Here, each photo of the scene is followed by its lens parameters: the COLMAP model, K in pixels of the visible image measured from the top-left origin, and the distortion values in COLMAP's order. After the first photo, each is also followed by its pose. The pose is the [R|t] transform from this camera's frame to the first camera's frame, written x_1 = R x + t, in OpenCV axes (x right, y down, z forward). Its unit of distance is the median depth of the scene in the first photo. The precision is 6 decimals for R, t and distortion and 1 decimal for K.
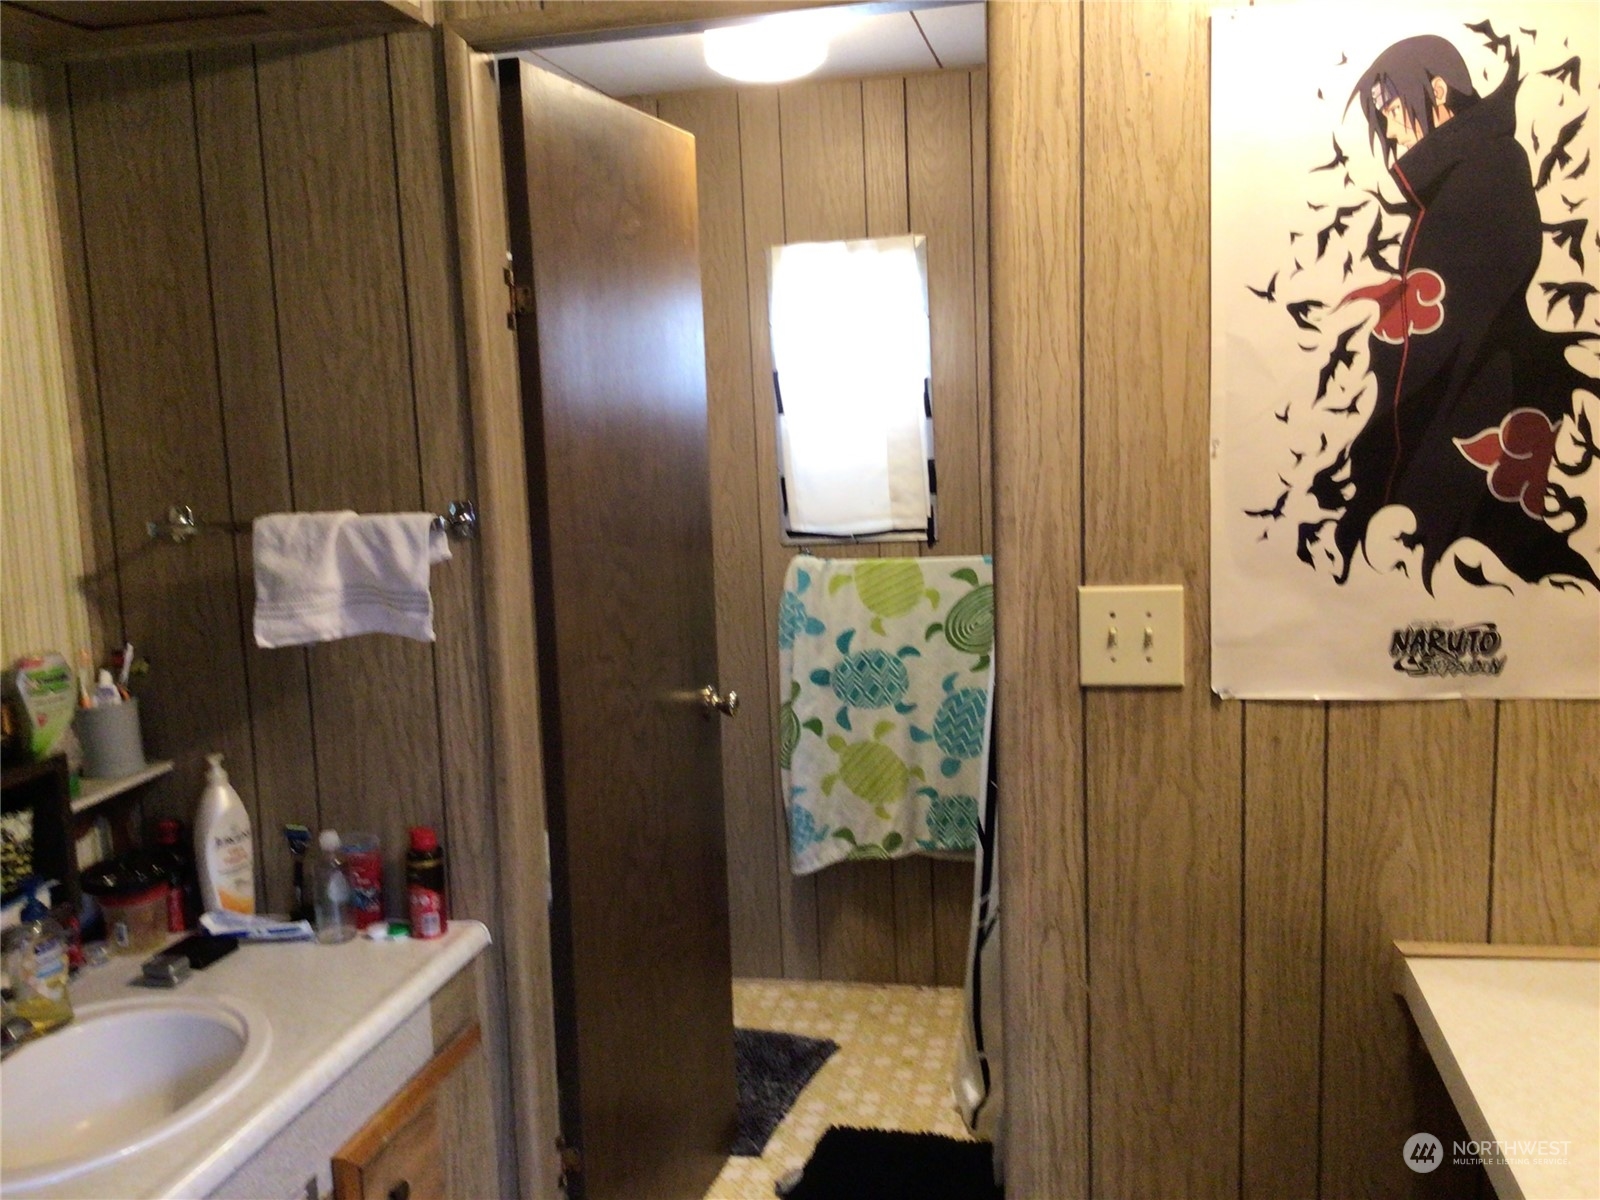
lens RADIAL K [[1442.5, 0, 797.0], [0, 1442.5, 602.1], [0, 0, 1]] dist [0.036827, -0.060017]
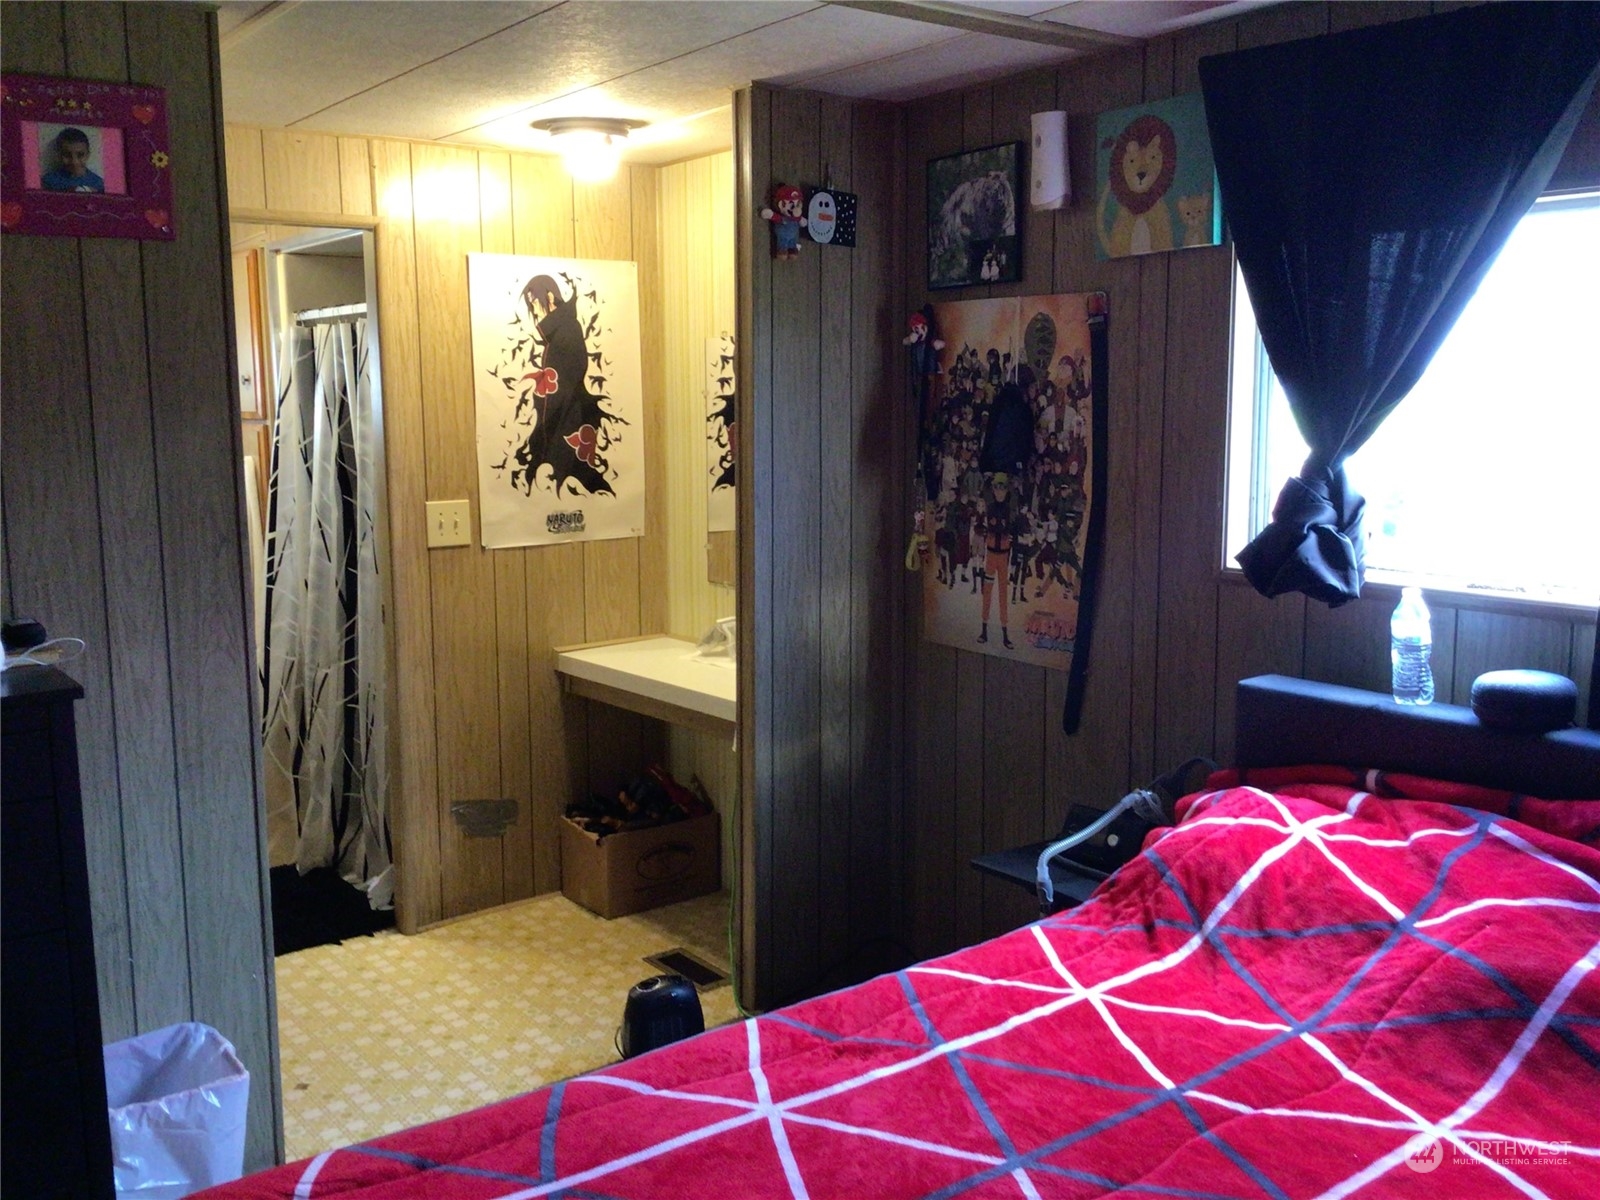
lens RADIAL K [[1442.5, 0, 800.6], [0, 1442.5, 595.7], [0, 0, 1]] dist [0.036827, -0.060017]
pose [[0.637624, -0.069140, 0.767239, -1.196289], [0.089868, 0.995840, 0.015054, 0.157576], [-0.765088, 0.059352, 0.641185, -0.875019]]
